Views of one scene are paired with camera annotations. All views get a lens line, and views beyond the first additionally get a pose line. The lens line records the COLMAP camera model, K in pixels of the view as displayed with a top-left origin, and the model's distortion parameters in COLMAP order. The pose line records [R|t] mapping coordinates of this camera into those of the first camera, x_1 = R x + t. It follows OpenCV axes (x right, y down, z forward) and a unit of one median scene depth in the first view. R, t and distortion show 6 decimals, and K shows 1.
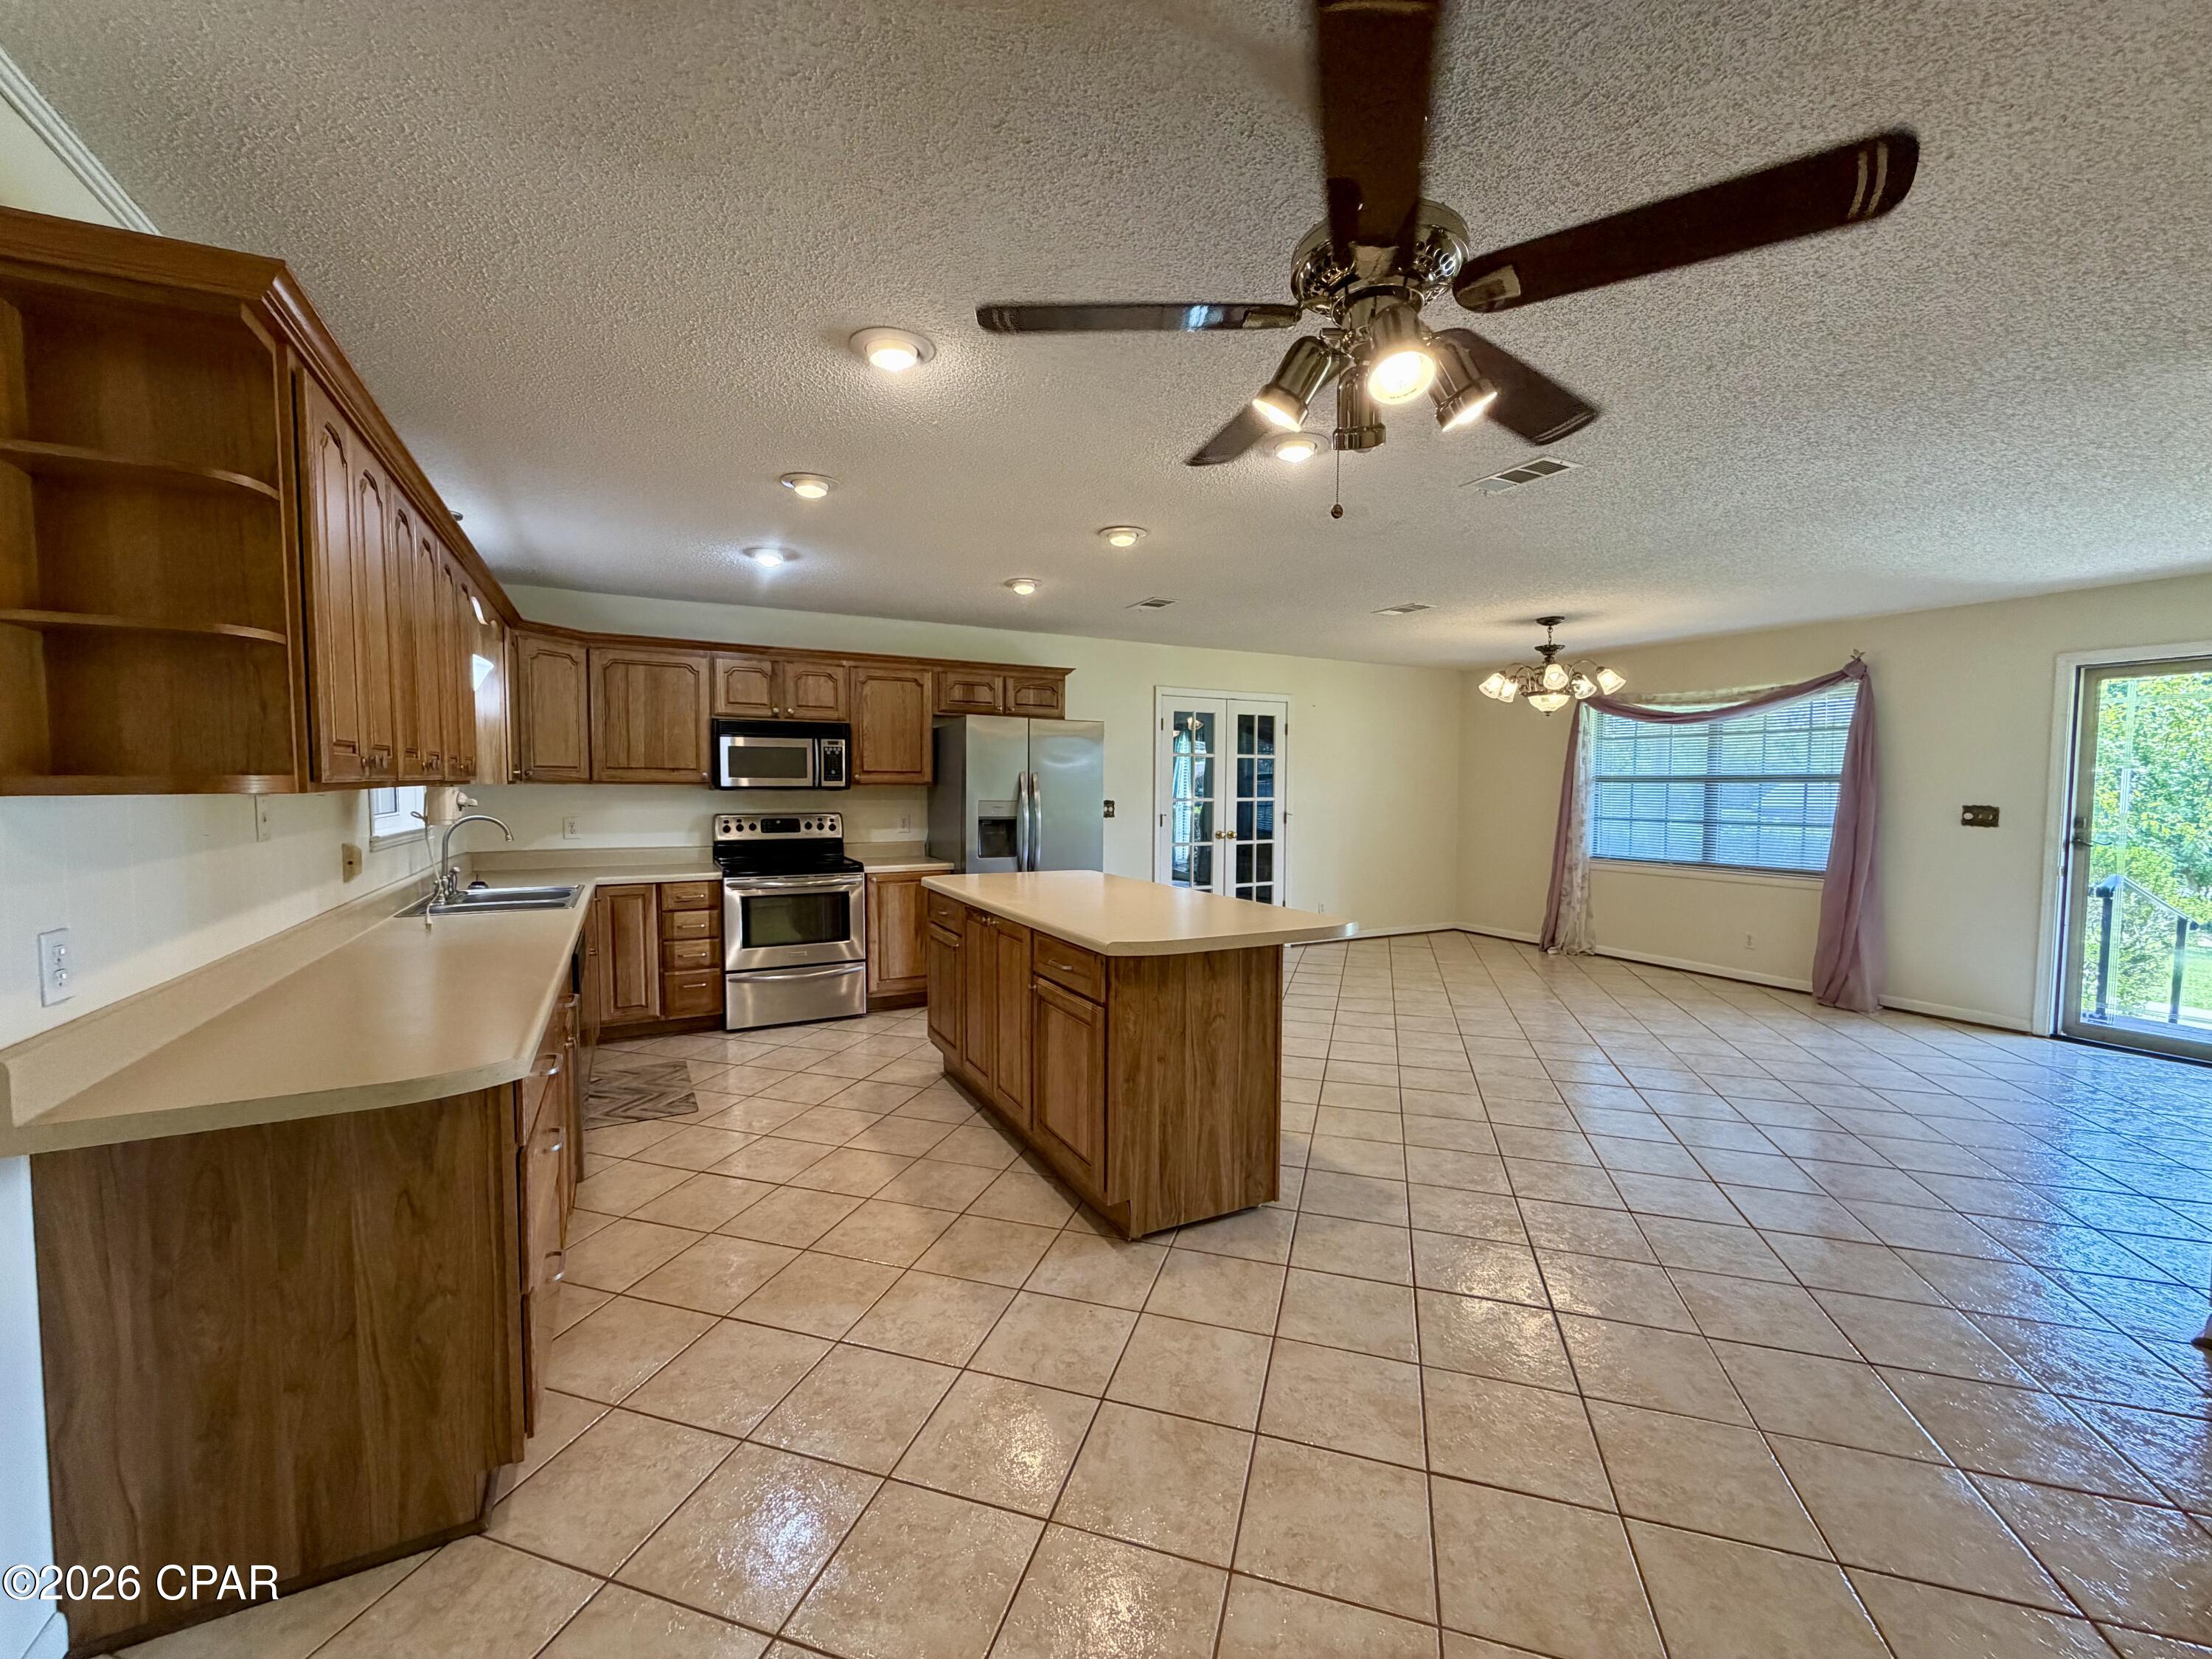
lens RADIAL K [[883.2, 0, 1100.5], [0, 883.2, 833.4], [0, 0, 1]] dist [-0.000986, -0.000082]
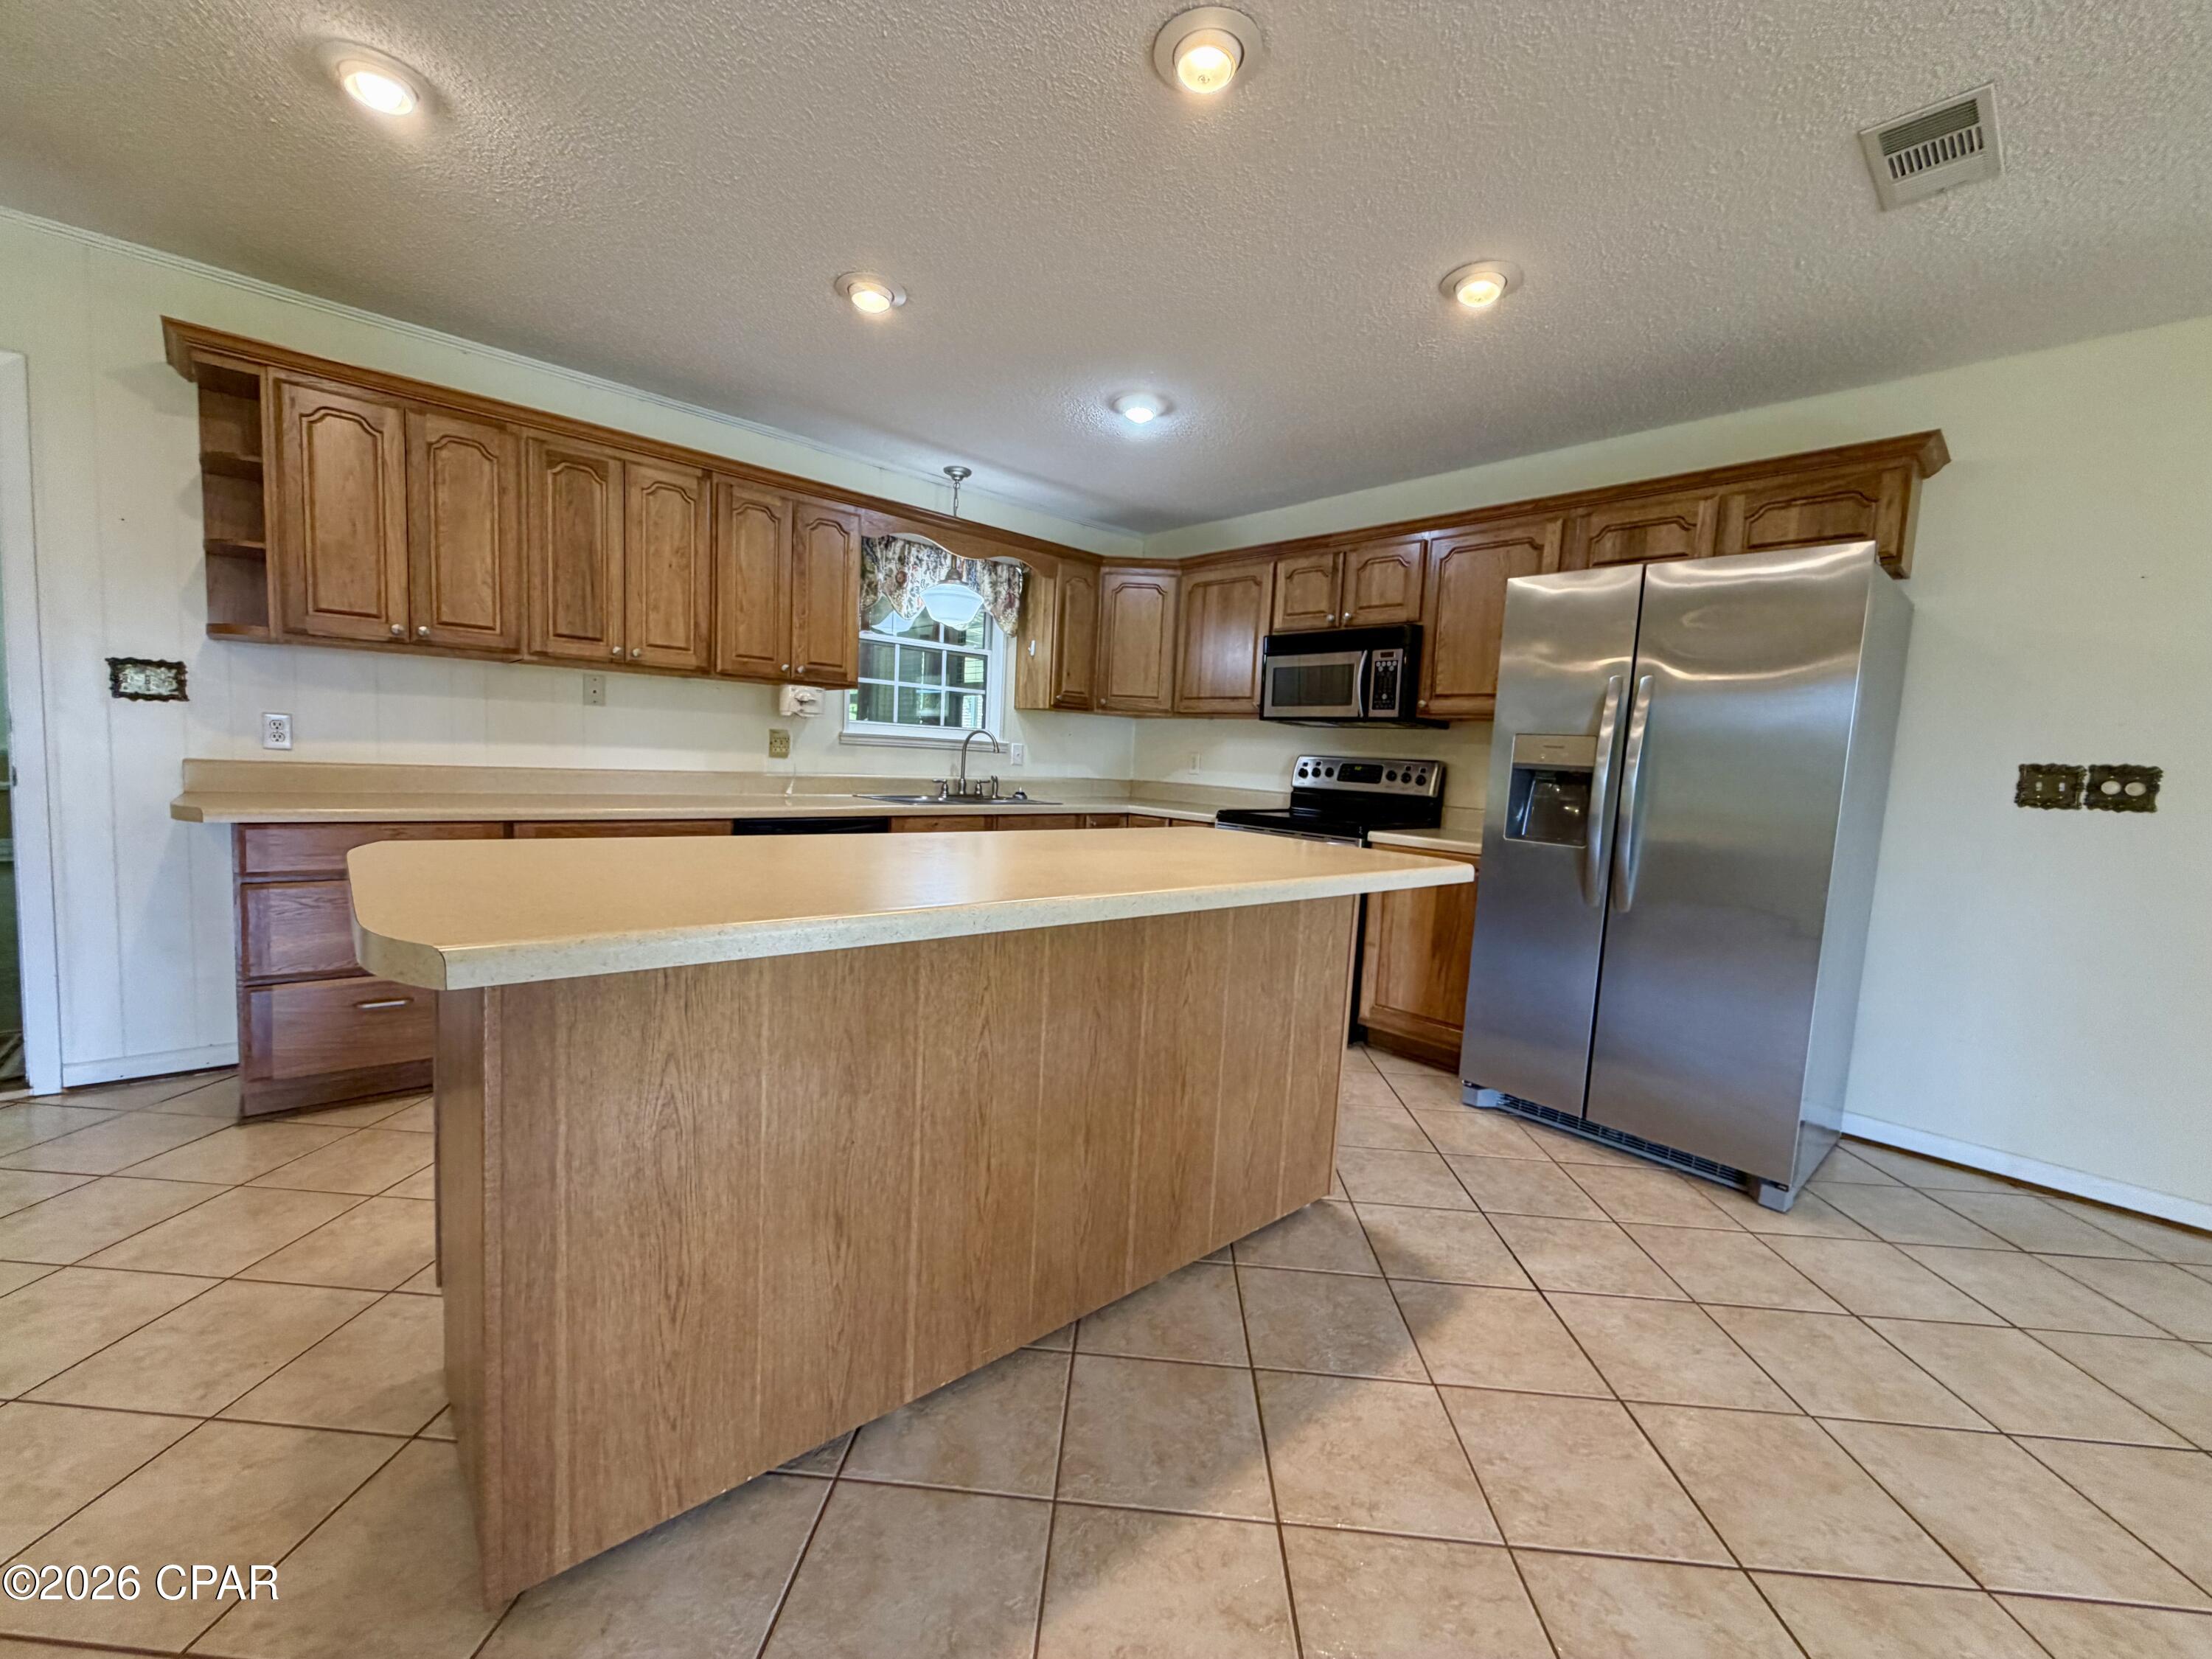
lens RADIAL K [[883.2, 0, 1098.4], [0, 883.2, 832.8], [0, 0, 1]] dist [-0.000986, -0.000082]
pose [[0.247903, 0.093635, -0.964249, 0.337640], [-0.102500, 0.992267, 0.070003, 0.012431], [0.963347, 0.081482, 0.255584, 0.626769]]
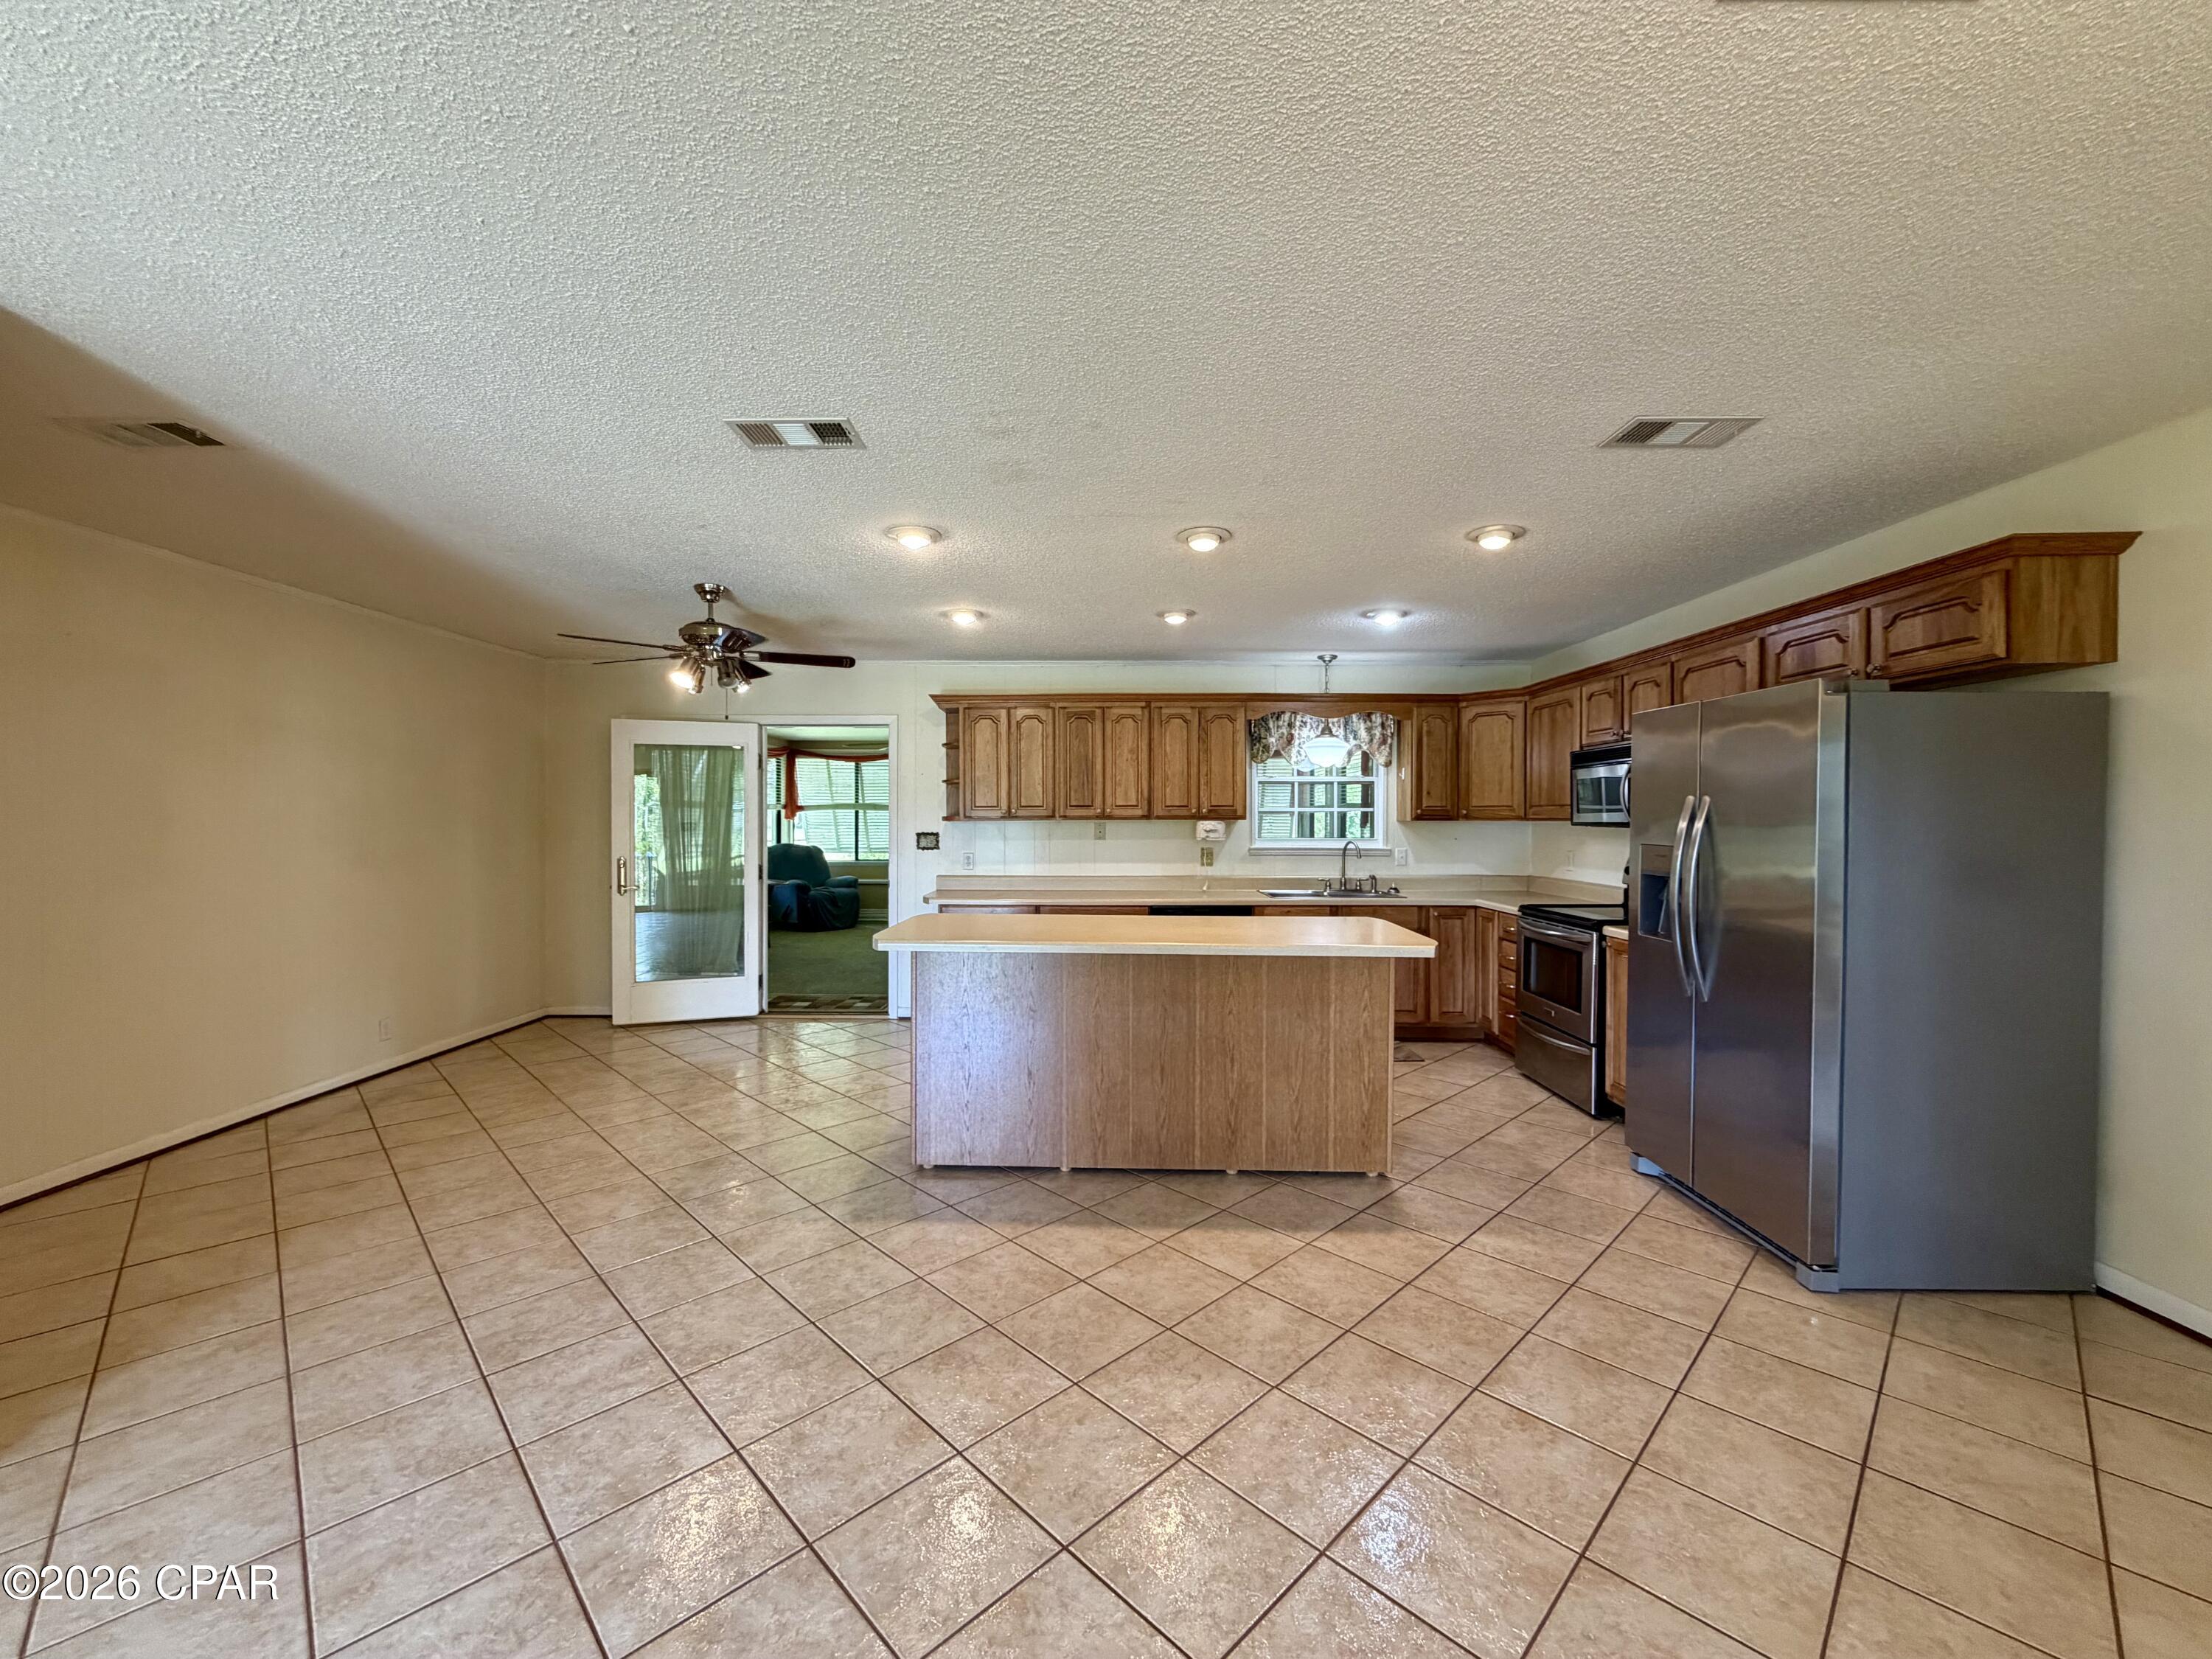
lens RADIAL K [[883.2, 0, 1098.2], [0, 883.2, 831.0], [0, 0, 1]] dist [-0.000986, -0.000082]
pose [[-0.474286, 0.005085, -0.880356, 0.625343], [-0.052451, 0.998044, 0.034022, -0.048485], [0.878807, 0.062312, -0.473091, 0.973287]]
